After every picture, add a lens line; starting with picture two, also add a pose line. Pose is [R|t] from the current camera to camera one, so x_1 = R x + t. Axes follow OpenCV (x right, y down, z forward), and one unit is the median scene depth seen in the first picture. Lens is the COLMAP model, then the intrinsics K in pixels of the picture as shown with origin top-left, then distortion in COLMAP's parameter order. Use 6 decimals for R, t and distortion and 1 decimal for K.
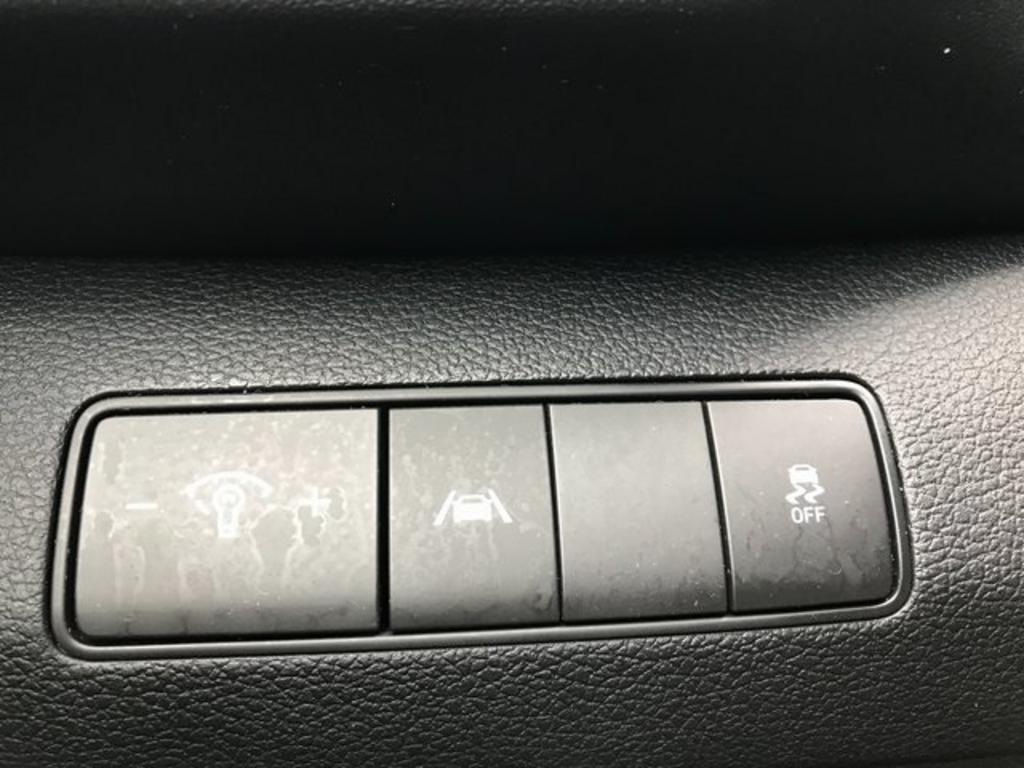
lens RADIAL K [[842.4, 0, 502.5], [0, 842.4, 376.1], [0, 0, 1]] dist [0.030526, -0.058296]
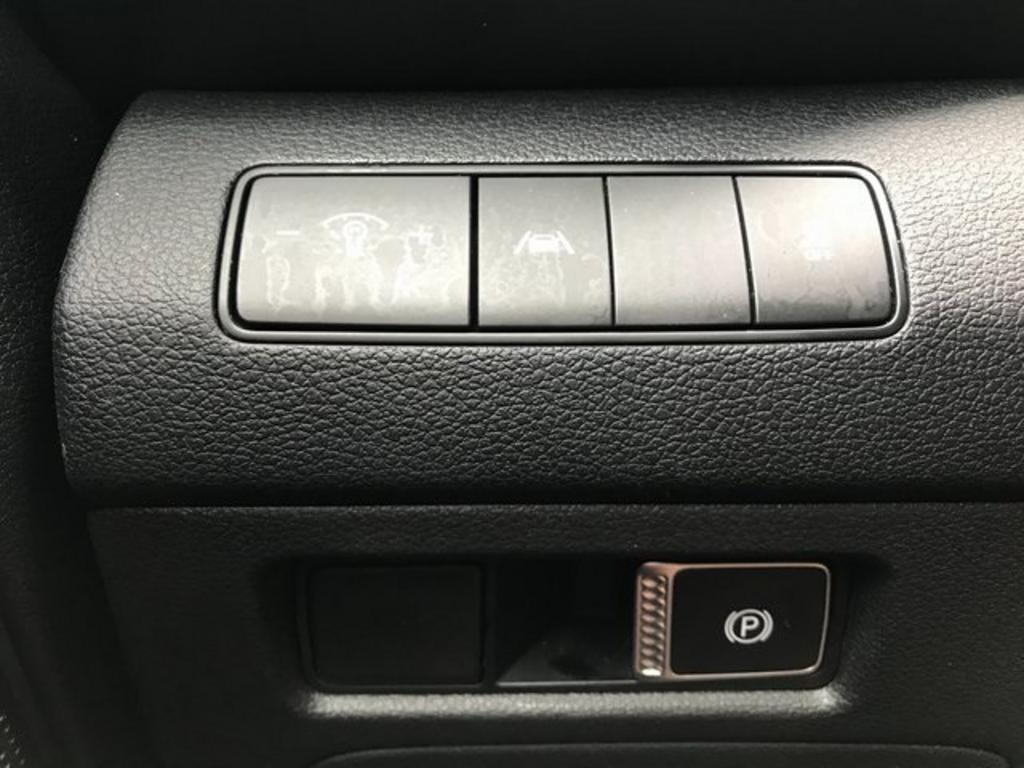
lens RADIAL K [[852.9, 0, 512.0], [0, 852.9, 384.0], [0, 0, 1]] dist [0.050932, -0.095734]
pose [[0.997849, 0.011963, -0.064454, 0.000688], [-0.017975, 0.995454, -0.093530, 0.482491], [0.063042, 0.094487, 0.993528, -0.245882]]
